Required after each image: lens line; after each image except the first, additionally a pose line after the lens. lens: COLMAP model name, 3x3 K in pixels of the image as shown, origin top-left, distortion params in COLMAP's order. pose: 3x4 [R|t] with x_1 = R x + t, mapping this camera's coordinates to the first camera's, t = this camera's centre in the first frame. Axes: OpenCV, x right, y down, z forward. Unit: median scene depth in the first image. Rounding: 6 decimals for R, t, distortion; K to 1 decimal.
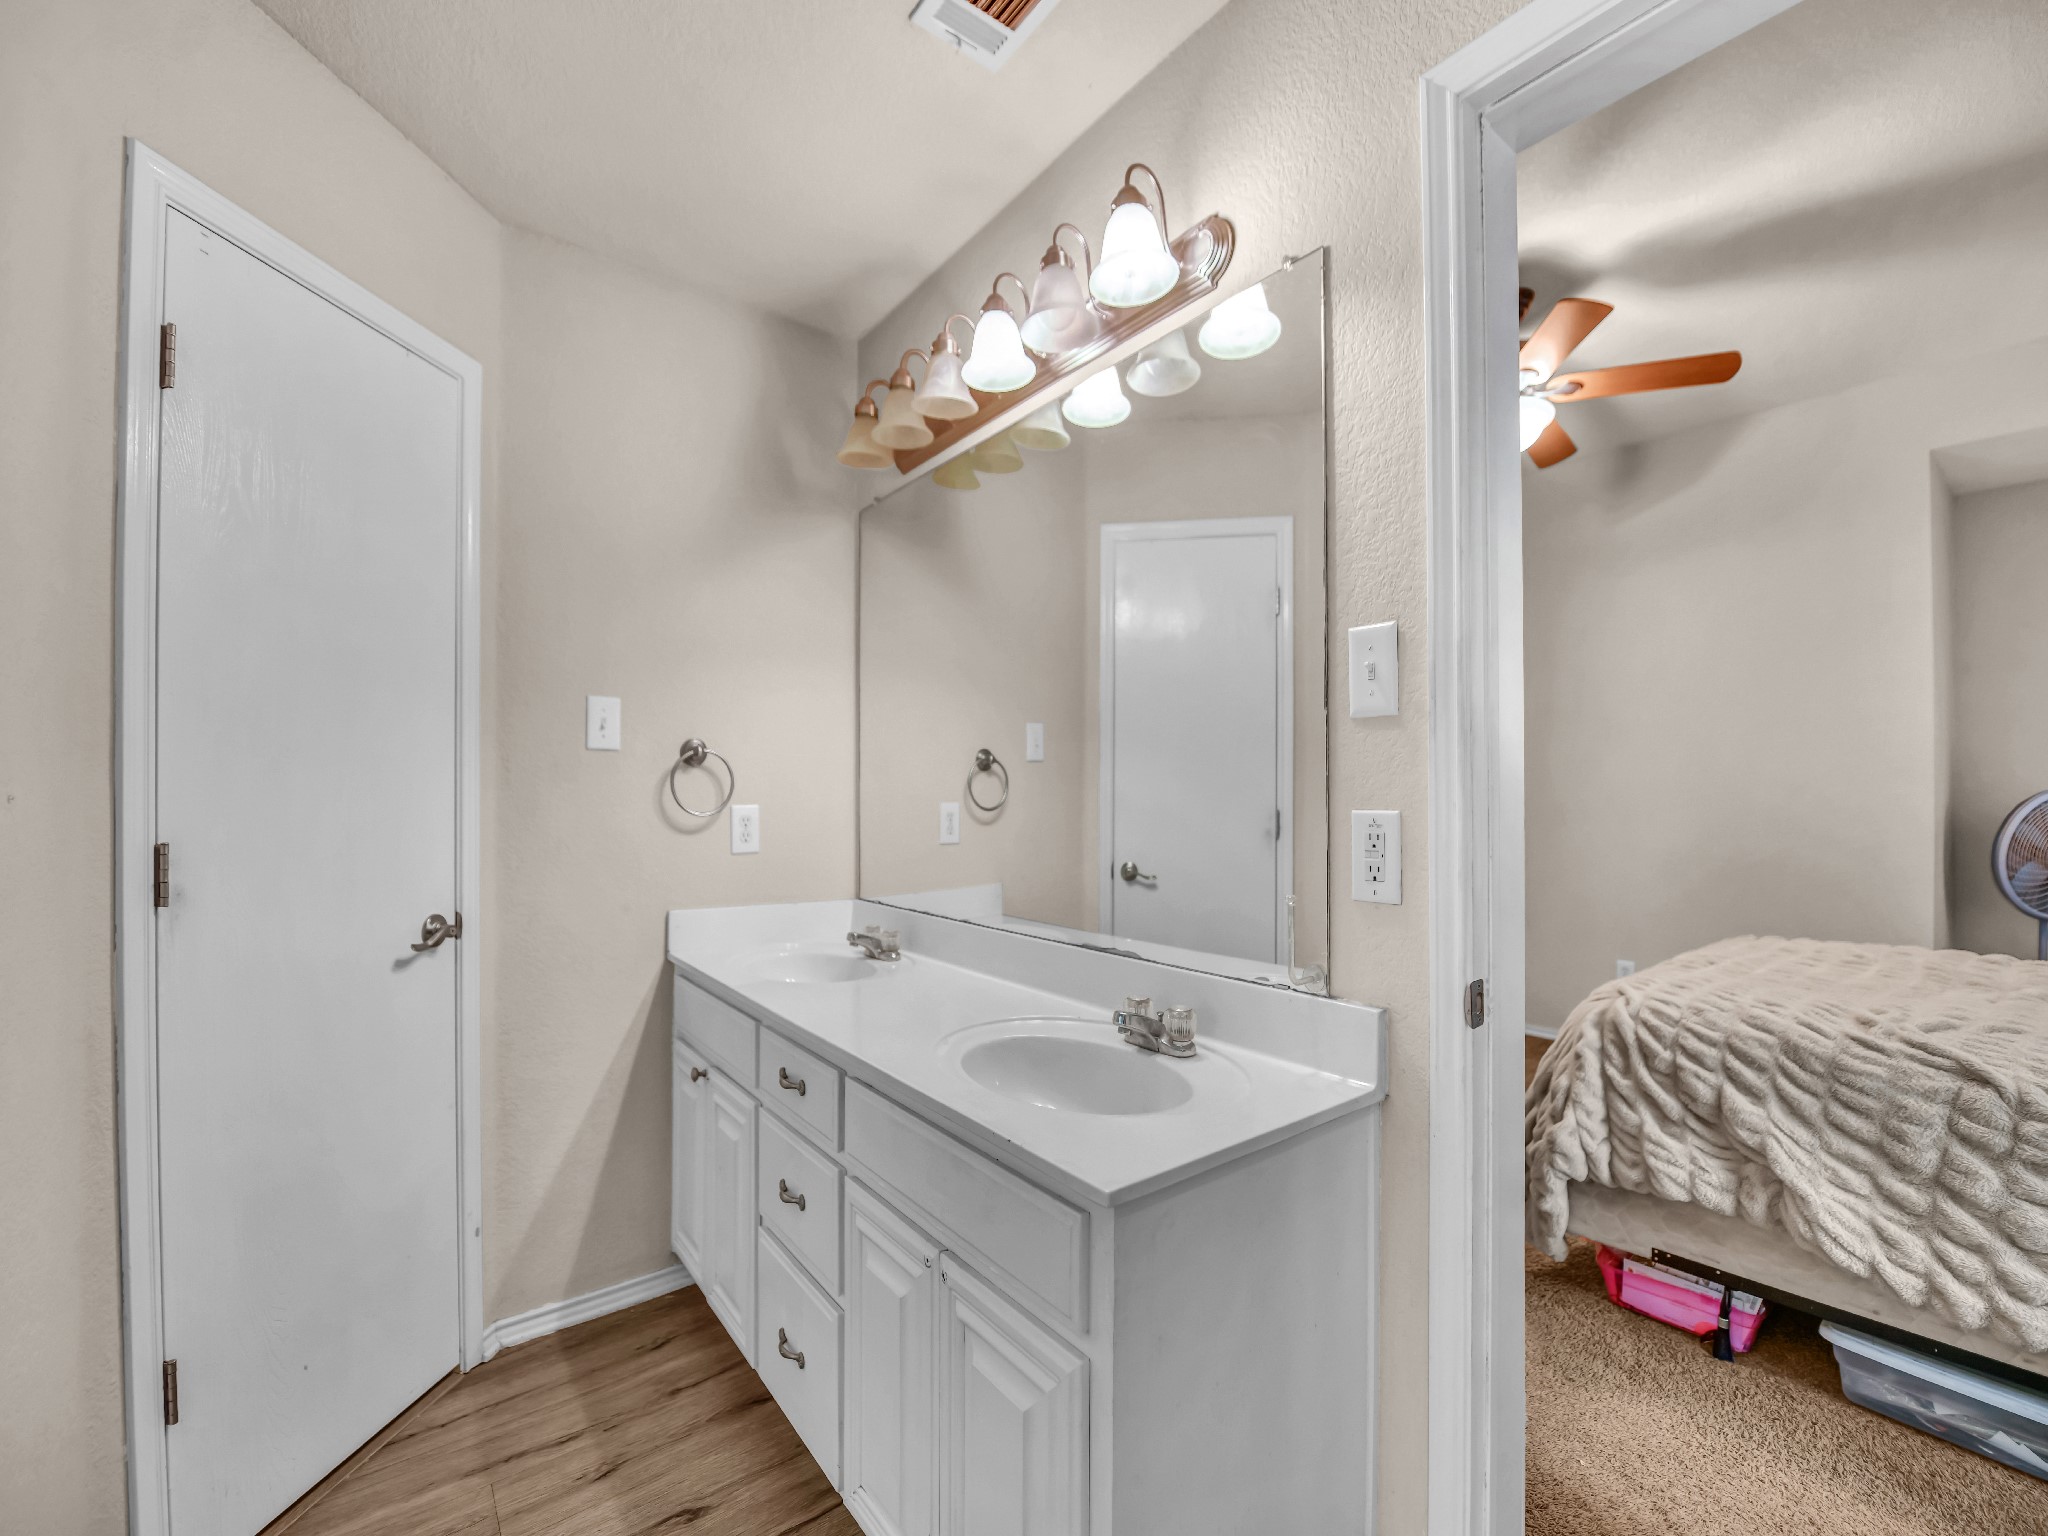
lens RADIAL K [[855.3, 0, 1026.9], [0, 855.3, 787.3], [0, 0, 1]] dist [-0.013582, -0.002067]
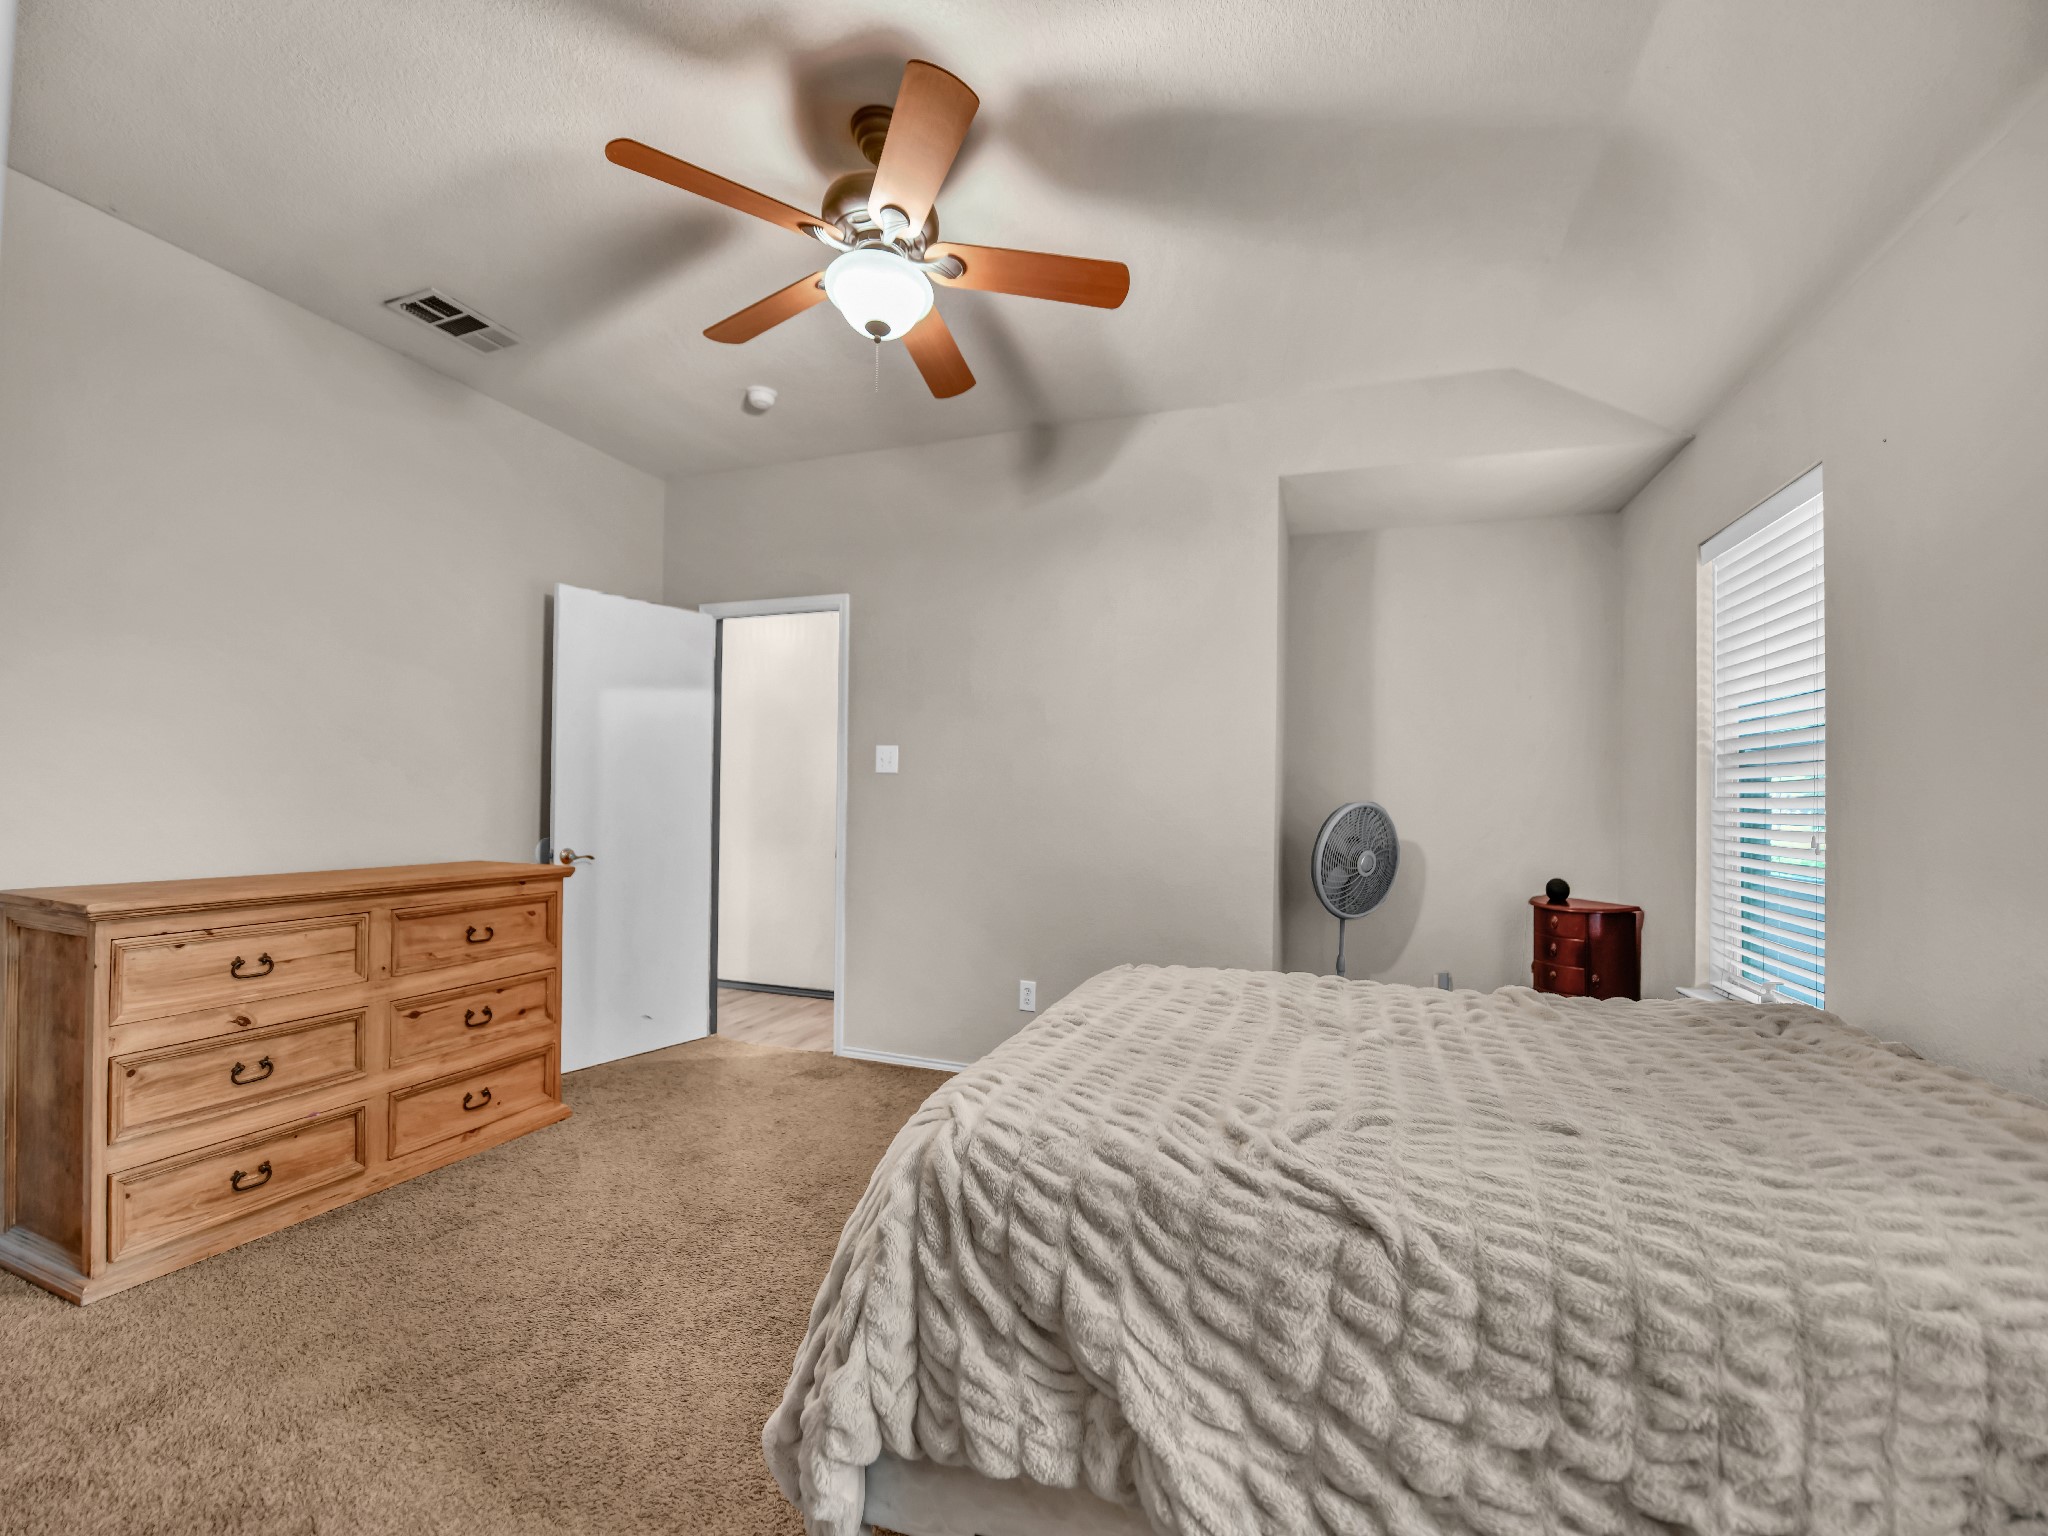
lens RADIAL K [[855.3, 0, 1019.7], [0, 855.3, 777.5], [0, 0, 1]] dist [-0.013582, -0.002067]
pose [[0.849088, 0.026211, 0.527602, 0.459631], [-0.019863, 0.999646, -0.017695, -0.002142], [-0.527879, 0.004545, 0.849308, 0.487656]]
